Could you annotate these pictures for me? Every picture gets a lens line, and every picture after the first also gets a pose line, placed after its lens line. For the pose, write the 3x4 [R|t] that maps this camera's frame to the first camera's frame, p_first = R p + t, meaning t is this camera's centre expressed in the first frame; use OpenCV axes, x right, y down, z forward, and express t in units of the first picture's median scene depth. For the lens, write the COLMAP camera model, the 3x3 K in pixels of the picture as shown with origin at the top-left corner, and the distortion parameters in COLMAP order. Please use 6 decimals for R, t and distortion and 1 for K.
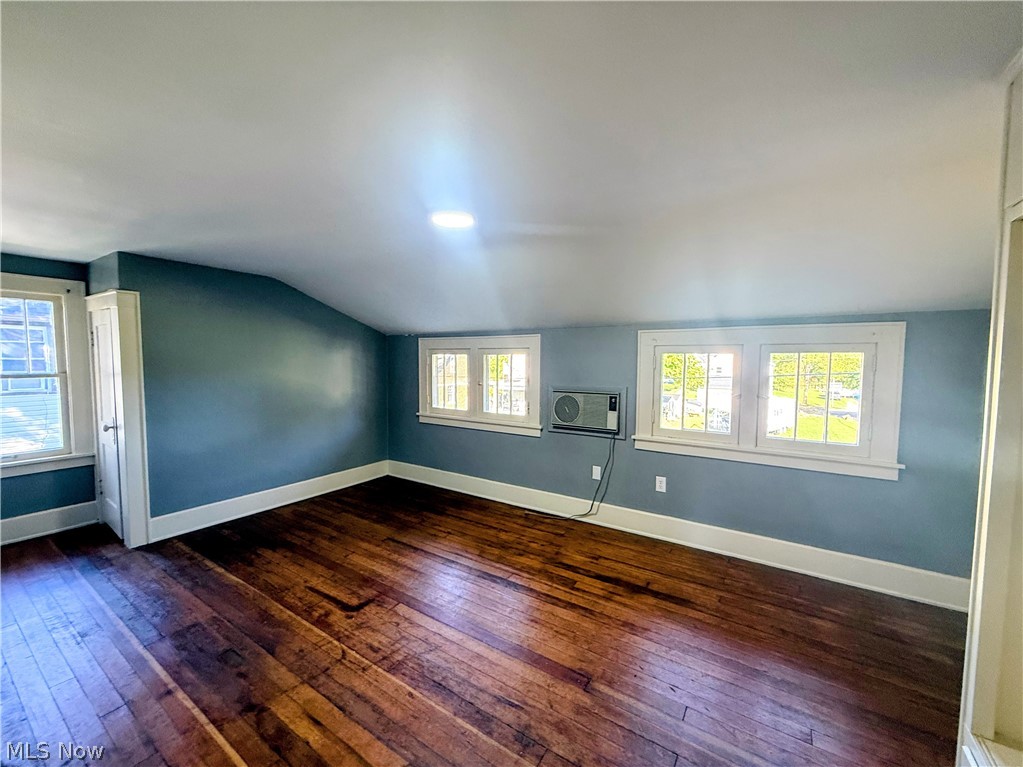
lens RADIAL K [[401.2, 0, 511.5], [0, 401.2, 383.5], [0, 0, 1]] dist [0.001887, -0.000470]
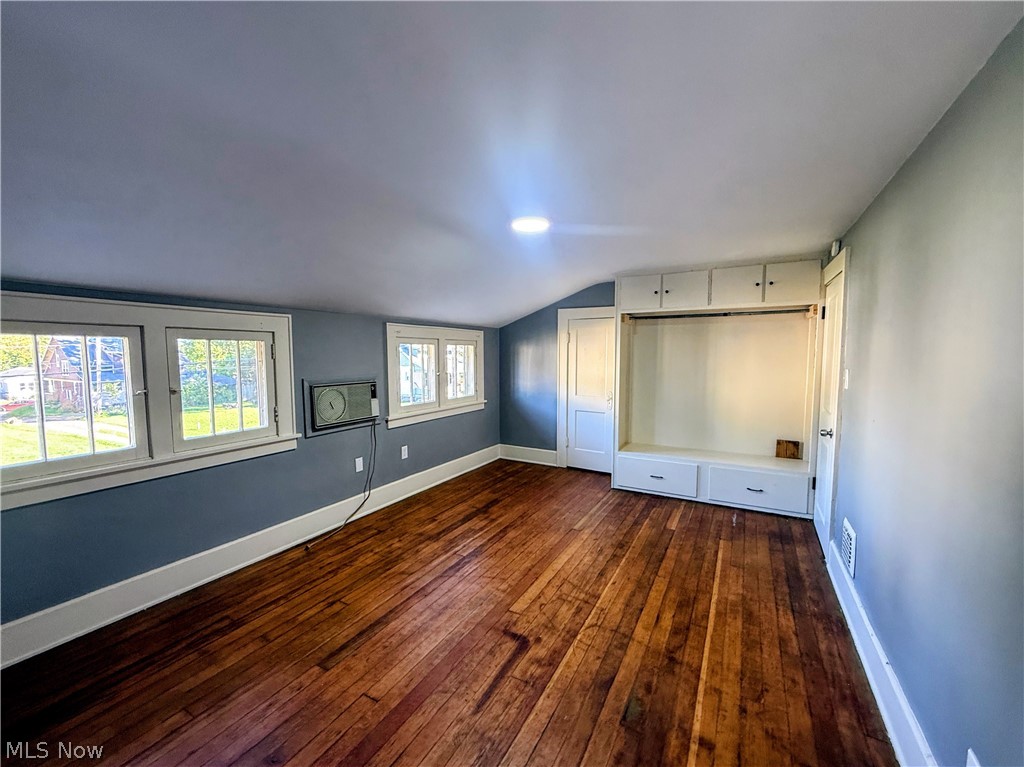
lens RADIAL K [[401.6, 0, 512.0], [0, 401.6, 383.5], [0, 0, 1]] dist [0.001887, -0.000470]
pose [[-0.043777, -0.080548, 0.995789, -1.017891], [0.057176, 0.994909, 0.082990, -0.045745], [-0.997404, 0.060568, -0.038948, 0.872979]]
